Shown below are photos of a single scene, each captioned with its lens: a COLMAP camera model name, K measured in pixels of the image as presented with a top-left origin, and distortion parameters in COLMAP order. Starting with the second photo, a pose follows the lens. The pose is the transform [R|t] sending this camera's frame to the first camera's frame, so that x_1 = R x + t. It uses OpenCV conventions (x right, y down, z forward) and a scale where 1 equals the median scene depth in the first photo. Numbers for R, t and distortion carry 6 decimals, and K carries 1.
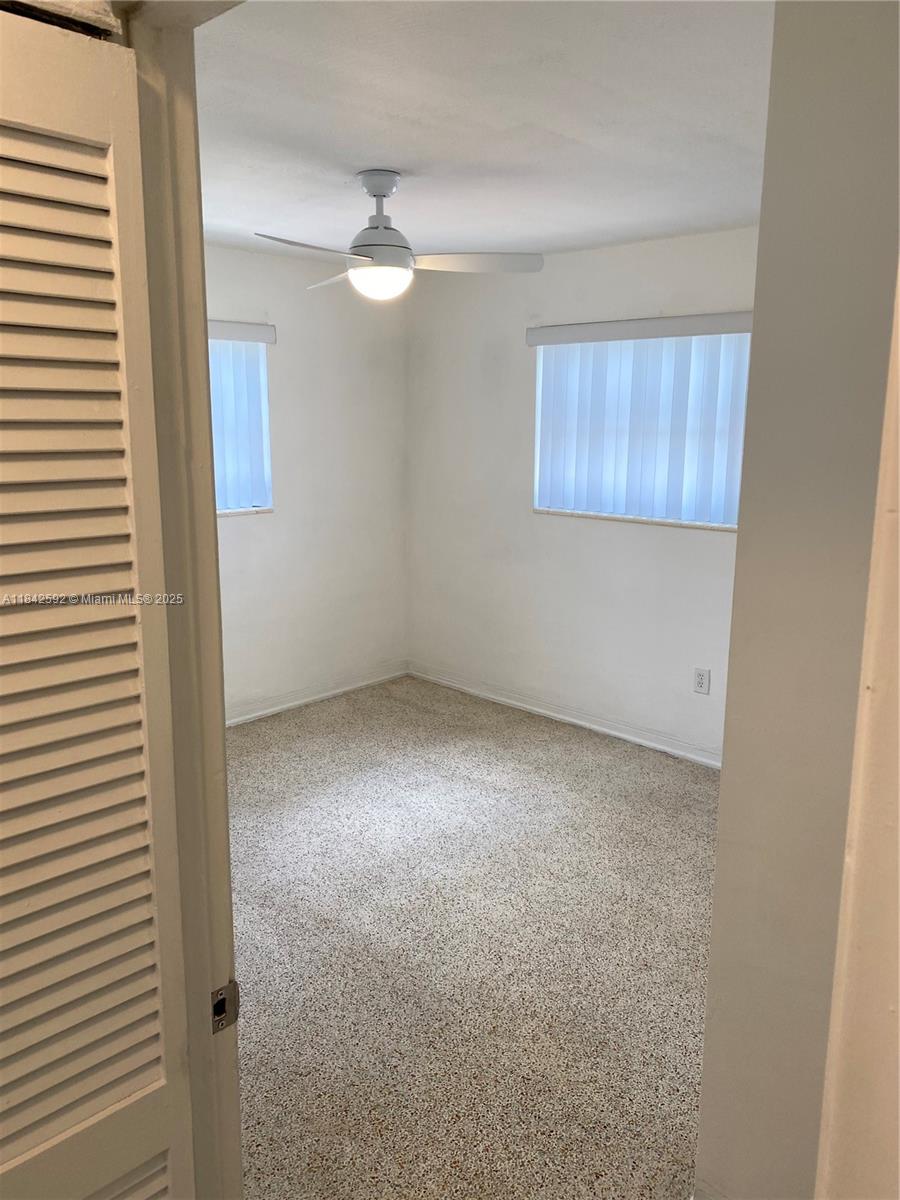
lens RADIAL K [[923.3, 0, 445.9], [0, 923.3, 602.5], [0, 0, 1]] dist [-0.009846, -0.007606]
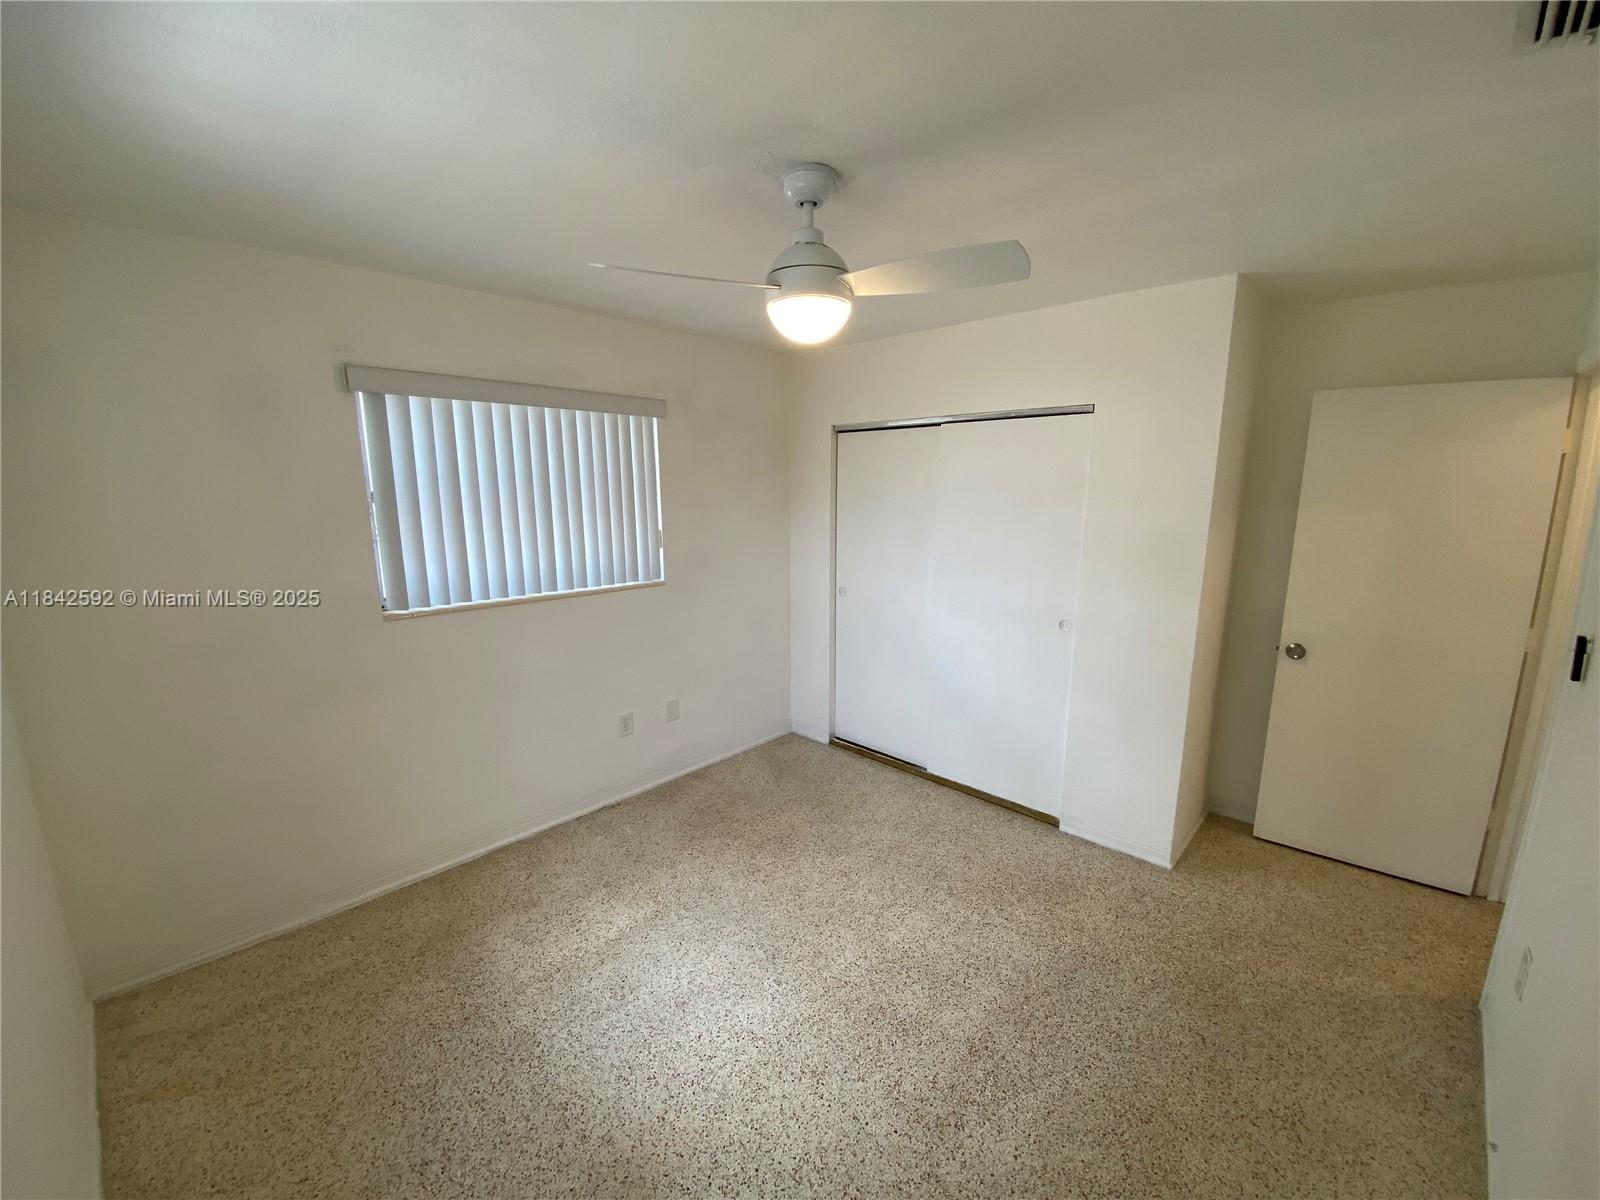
lens RADIAL K [[653.5, 0, 817.8], [0, 653.5, 610.8], [0, 0, 1]] dist [-0.002829, -0.004830]
pose [[-0.023722, -0.210424, 0.977322, -0.485563], [0.206511, 0.955481, 0.210734, -0.170652], [-0.978157, 0.206827, 0.020789, 0.771095]]
